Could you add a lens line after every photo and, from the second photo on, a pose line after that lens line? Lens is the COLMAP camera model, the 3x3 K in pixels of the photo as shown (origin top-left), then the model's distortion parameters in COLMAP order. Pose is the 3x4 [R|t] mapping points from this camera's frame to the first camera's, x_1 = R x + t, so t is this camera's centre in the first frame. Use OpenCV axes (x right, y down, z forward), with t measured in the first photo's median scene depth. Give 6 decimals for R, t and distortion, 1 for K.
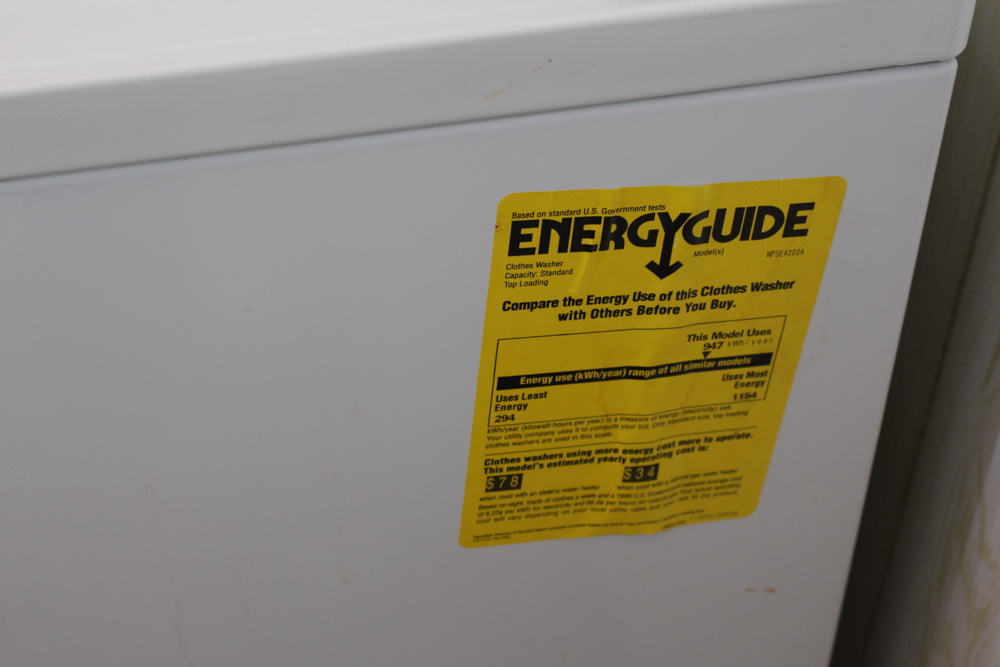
lens RADIAL K [[1757.4, 0, 494.9], [0, 1757.4, 335.5], [0, 0, 1]] dist [-0.018363, 0.000000]
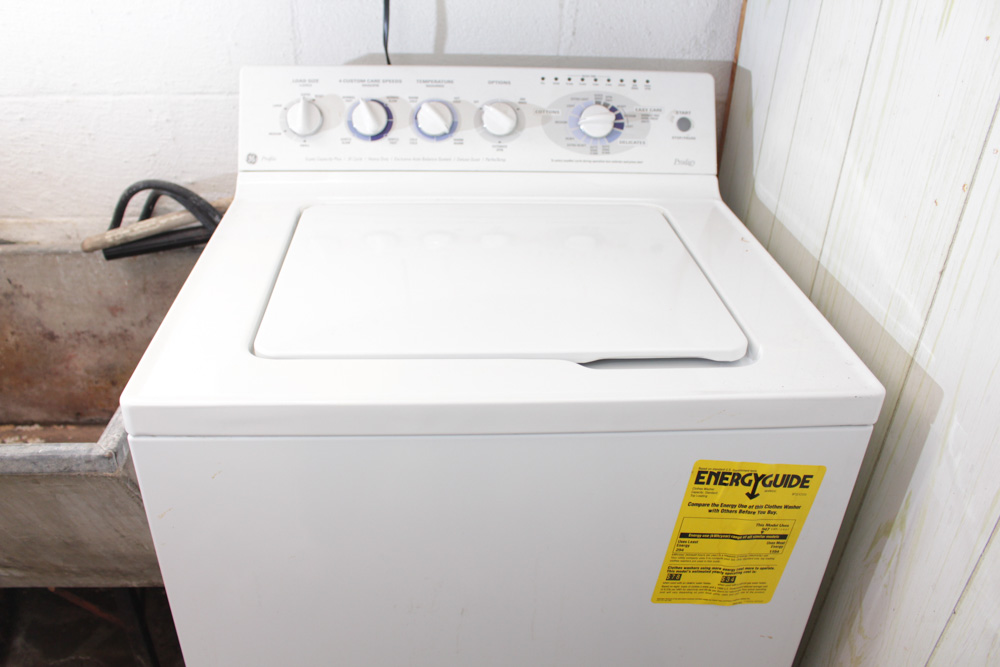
lens RADIAL K [[815.1, 0, 485.1], [0, 815.1, 333.9], [0, 0, 1]] dist [-0.161514, 0.124920]
pose [[0.988579, 0.094930, -0.117050, -0.164965], [-0.119560, 0.966844, -0.225651, 0.040213], [0.091748, 0.237068, 0.967151, -0.193519]]
